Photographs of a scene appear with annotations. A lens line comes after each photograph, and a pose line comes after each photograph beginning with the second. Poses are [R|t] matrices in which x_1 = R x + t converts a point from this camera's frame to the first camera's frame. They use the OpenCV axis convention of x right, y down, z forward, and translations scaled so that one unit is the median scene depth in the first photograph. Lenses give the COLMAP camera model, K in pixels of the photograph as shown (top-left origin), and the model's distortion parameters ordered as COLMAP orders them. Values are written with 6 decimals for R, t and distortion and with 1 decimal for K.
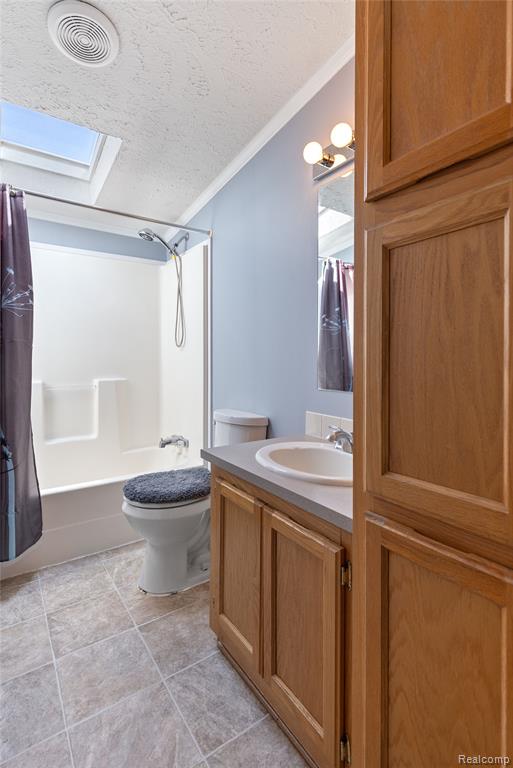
lens RADIAL K [[358.9, 0, 237.3], [0, 358.9, 353.9], [0, 0, 1]] dist [0.011043, -0.000174]
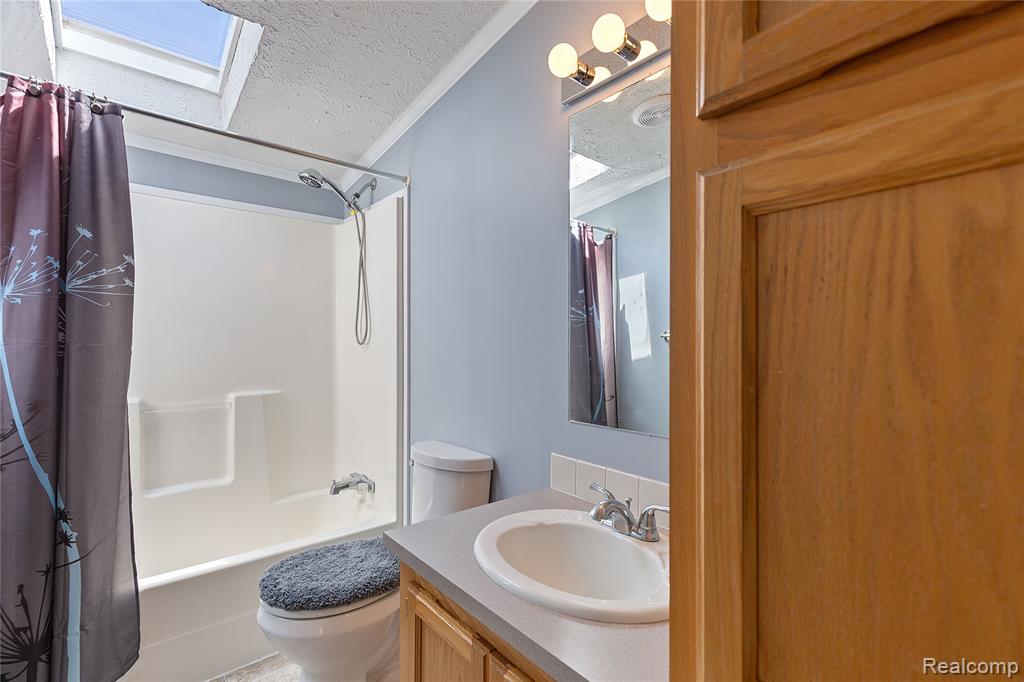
lens RADIAL K [[468.6, 0, 505.3], [0, 468.6, 329.4], [0, 0, 1]] dist [0.007482, -0.000011]
pose [[0.993088, 0.001193, 0.117362, 0.007028], [0.001746, 0.999688, -0.024936, -0.043565], [-0.117355, 0.024969, 0.992776, 0.148785]]
